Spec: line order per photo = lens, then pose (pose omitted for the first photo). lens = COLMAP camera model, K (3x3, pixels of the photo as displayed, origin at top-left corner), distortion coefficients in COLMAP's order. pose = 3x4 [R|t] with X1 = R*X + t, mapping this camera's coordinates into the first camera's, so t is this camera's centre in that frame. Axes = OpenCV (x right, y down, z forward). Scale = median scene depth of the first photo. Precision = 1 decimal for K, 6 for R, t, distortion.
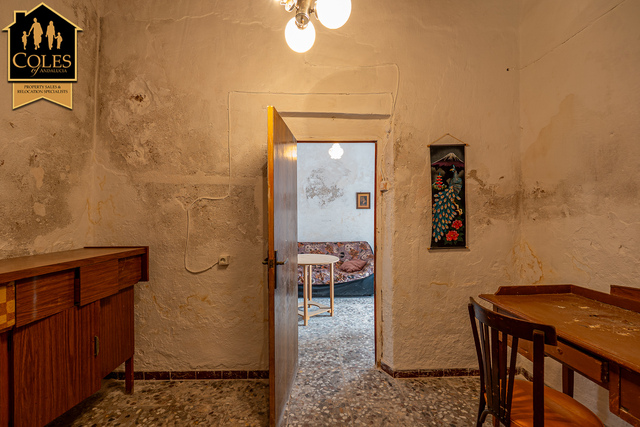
lens RADIAL K [[269.6, 0, 319.2], [0, 269.6, 214.3], [0, 0, 1]] dist [-0.006464, -0.000347]
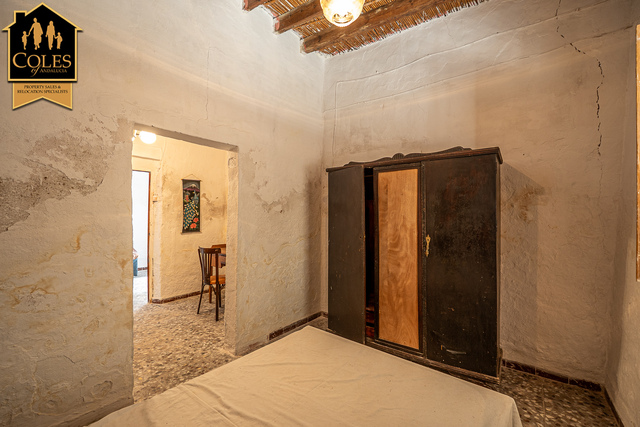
lens RADIAL K [[269.6, 0, 318.8], [0, 269.6, 215.0], [0, 0, 1]] dist [-0.006464, -0.000347]
pose [[0.635520, 0.008314, 0.772039, -0.455543], [-0.011377, 0.999934, -0.001403, -0.007813], [-0.772000, -0.007892, 0.635573, -0.983625]]
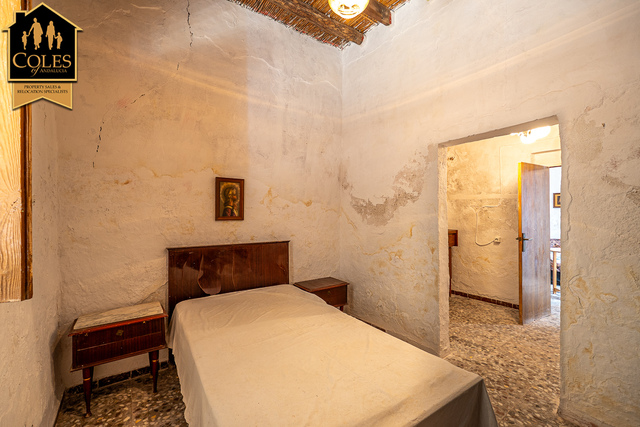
lens RADIAL K [[269.6, 0, 319.5], [0, 269.6, 214.7], [0, 0, 1]] dist [-0.006464, -0.000347]
pose [[0.561854, -0.003798, -0.827227, 0.475526], [0.004195, 0.999990, -0.001742, -0.002710], [0.827226, -0.002492, 0.561865, -1.020152]]
